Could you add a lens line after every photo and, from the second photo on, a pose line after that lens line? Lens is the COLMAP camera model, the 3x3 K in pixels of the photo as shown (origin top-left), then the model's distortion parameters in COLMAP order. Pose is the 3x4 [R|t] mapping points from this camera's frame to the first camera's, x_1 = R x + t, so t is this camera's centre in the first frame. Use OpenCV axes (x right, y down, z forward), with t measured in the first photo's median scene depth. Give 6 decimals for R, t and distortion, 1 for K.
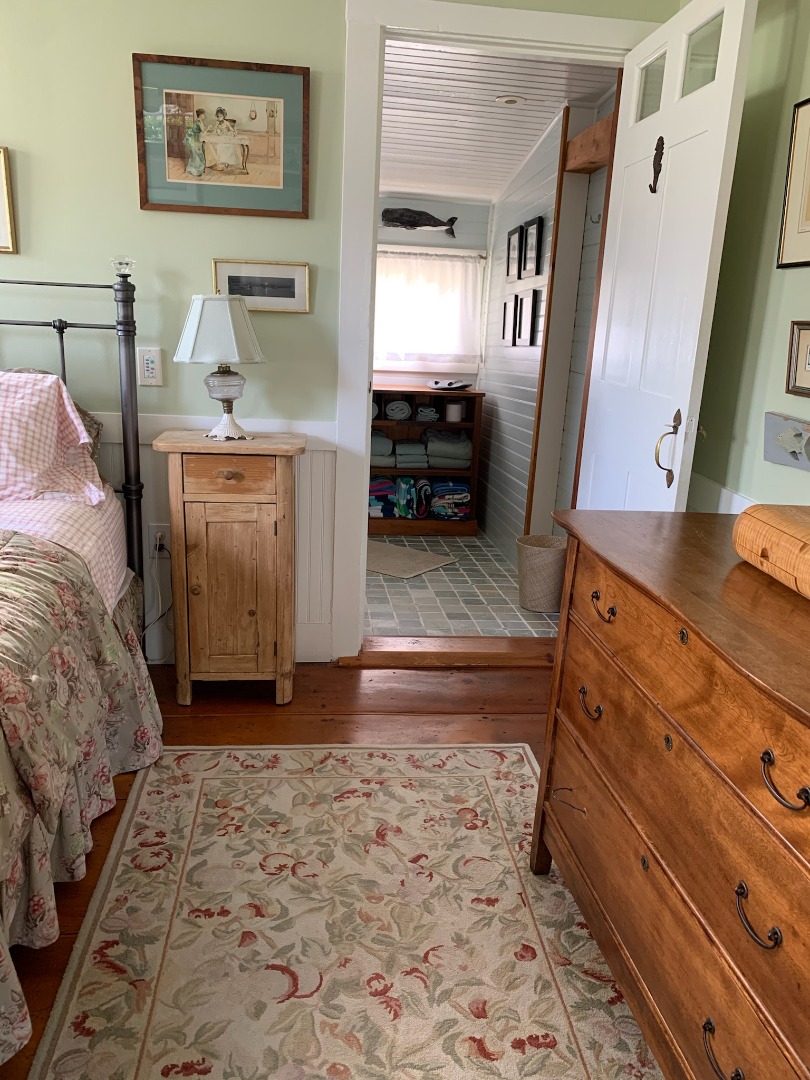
lens RADIAL K [[829.0, 0, 405.8], [0, 829.0, 525.6], [0, 0, 1]] dist [0.049042, -0.047658]
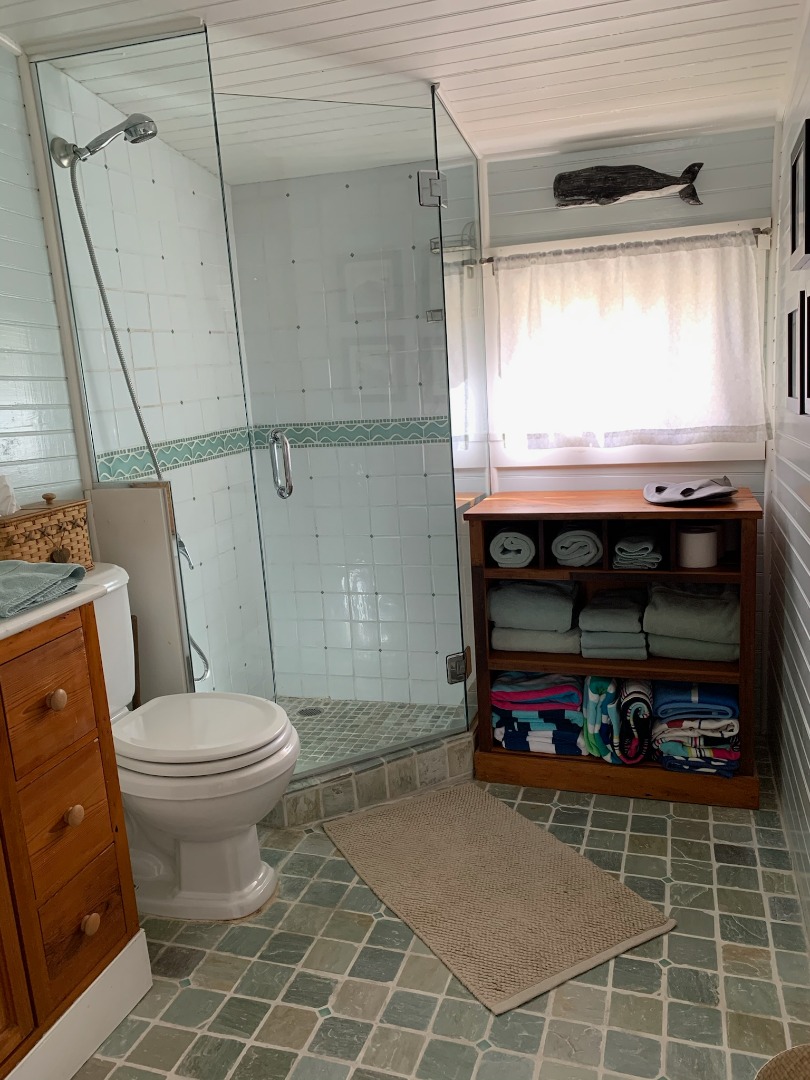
lens RADIAL K [[829.0, 0, 405.8], [0, 829.0, 525.6], [0, 0, 1]] dist [0.049042, -0.047658]
pose [[0.903501, -0.025235, -0.427843, 0.112822], [-0.002019, 0.998003, -0.063127, -0.118772], [0.428581, 0.057899, 0.901646, 0.482842]]
